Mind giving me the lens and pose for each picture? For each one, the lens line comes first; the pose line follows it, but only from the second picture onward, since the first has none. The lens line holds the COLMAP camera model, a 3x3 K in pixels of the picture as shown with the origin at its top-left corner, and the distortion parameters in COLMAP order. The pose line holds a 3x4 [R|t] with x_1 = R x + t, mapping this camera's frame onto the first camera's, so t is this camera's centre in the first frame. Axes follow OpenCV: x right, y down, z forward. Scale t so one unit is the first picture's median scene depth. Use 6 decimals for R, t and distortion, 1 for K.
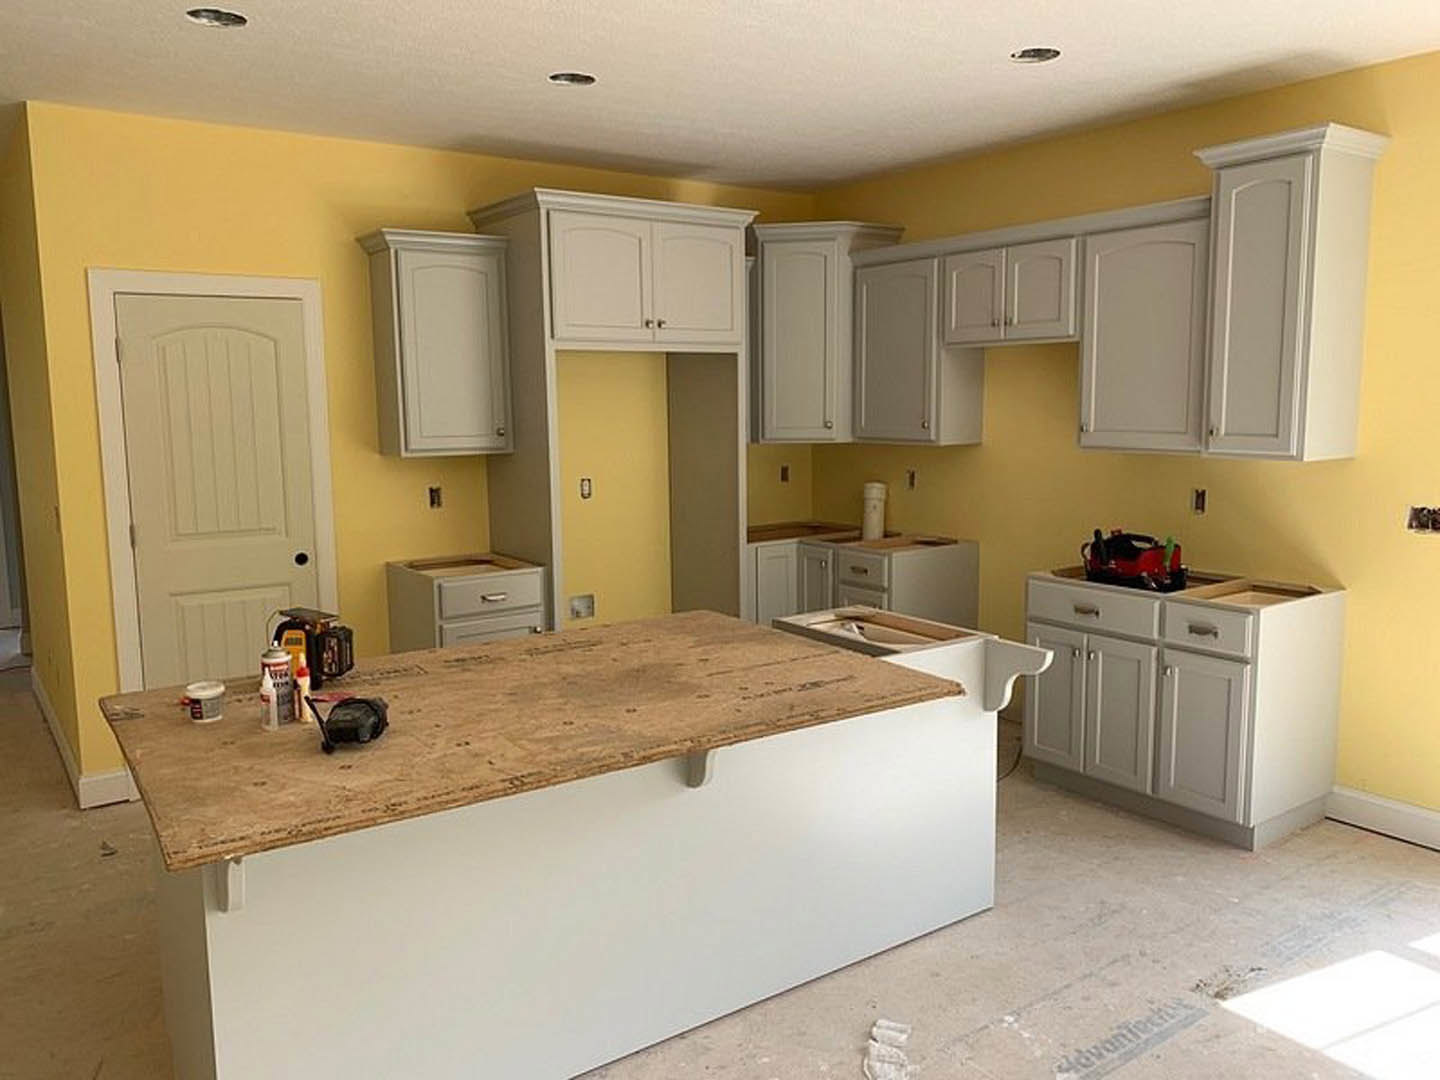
lens RADIAL K [[1116.4, 0, 713.7], [0, 1116.4, 539.4], [0, 0, 1]] dist [0.043937, -0.048026]
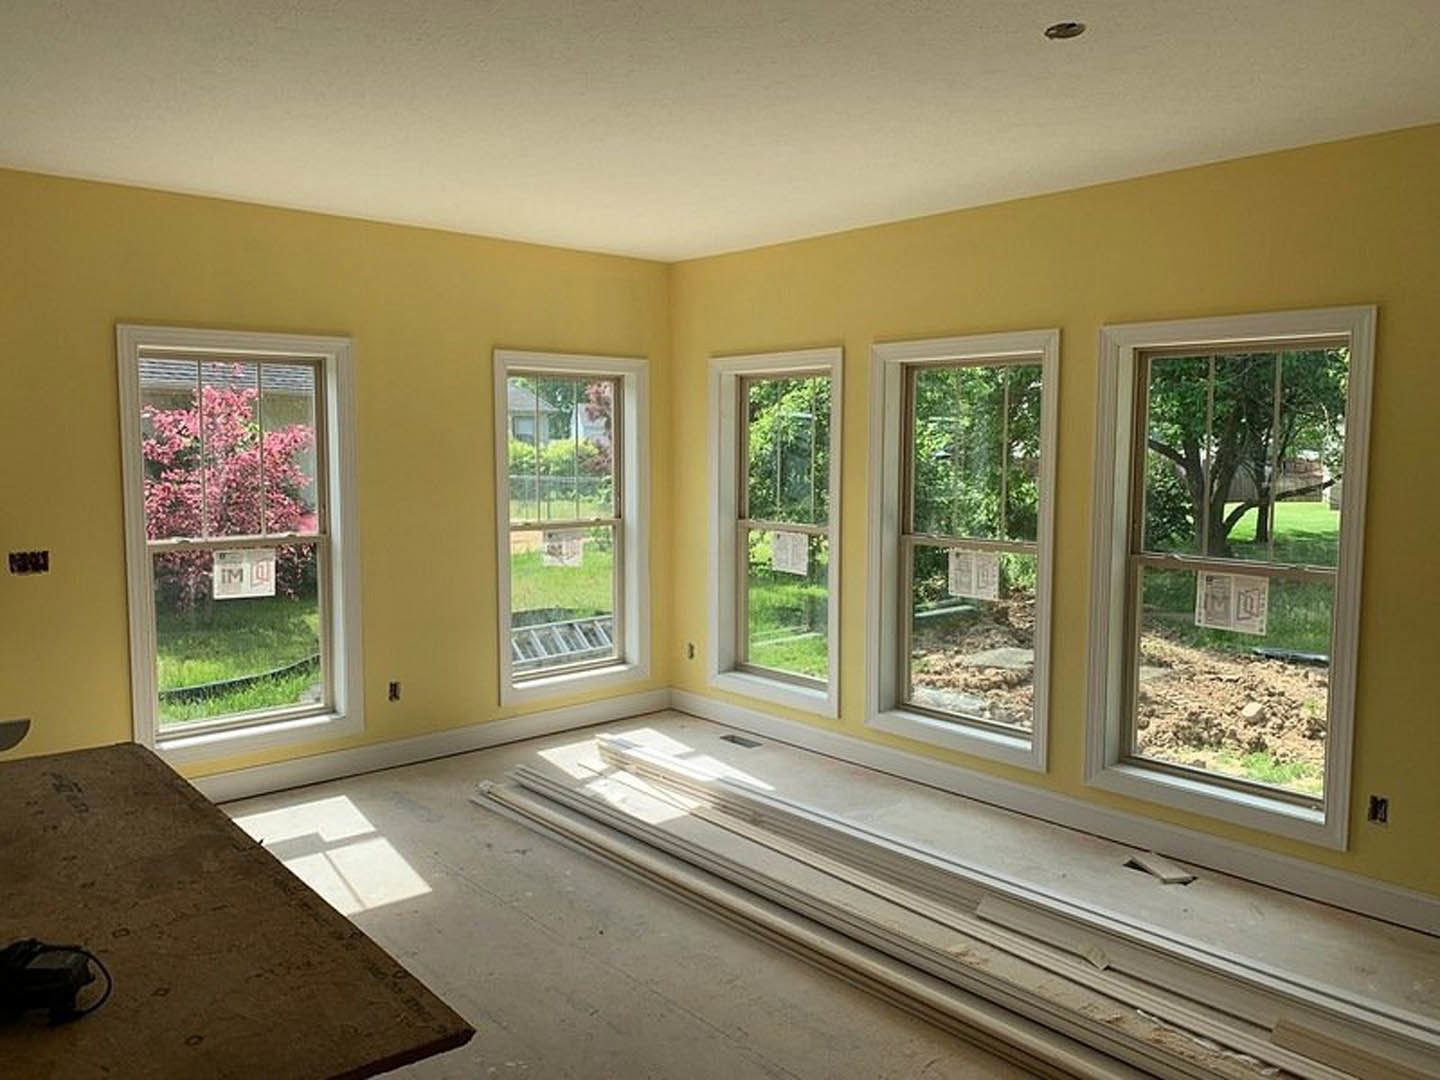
lens RADIAL K [[1116.4, 0, 729.1], [0, 1116.4, 538.8], [0, 0, 1]] dist [0.043937, -0.048026]
pose [[-0.120684, -0.078069, 0.989616, -0.514607], [0.127104, 0.987482, 0.093401, -0.048979], [-0.984520, 0.137056, -0.109251, 0.336906]]
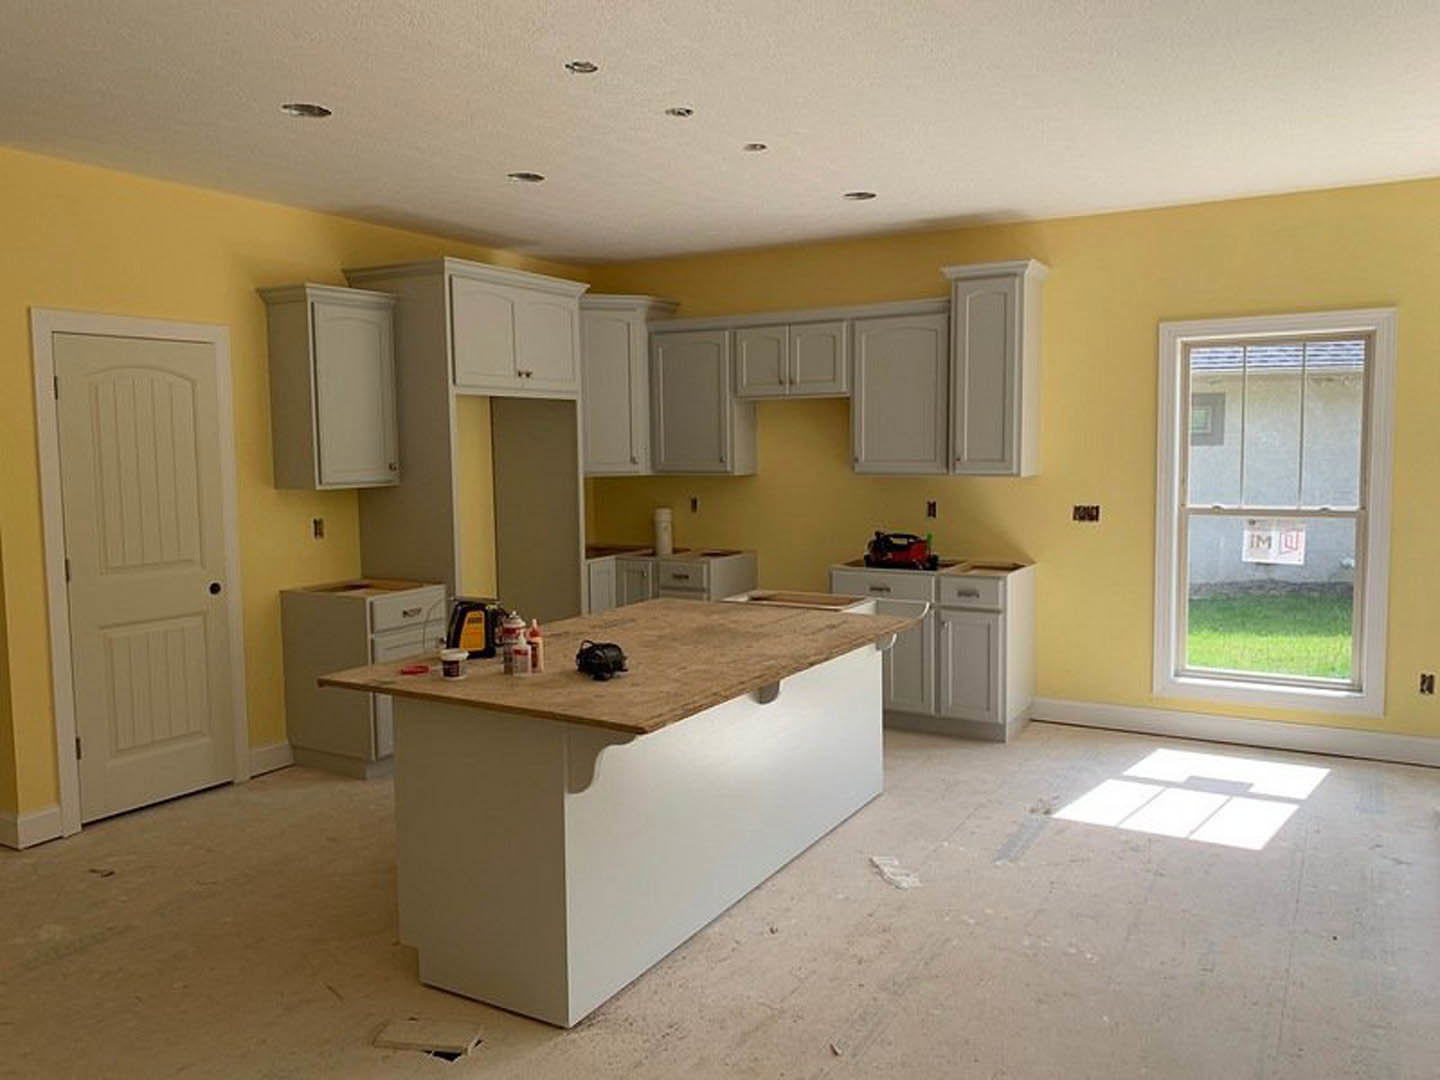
lens RADIAL K [[1116.4, 0, 714.6], [0, 1116.4, 543.1], [0, 0, 1]] dist [0.043937, -0.048026]
pose [[0.908021, -0.037813, 0.417216, -0.397266], [0.056299, 0.997898, -0.032087, 0.036722], [-0.415125, 0.052624, 0.908241, -0.158136]]
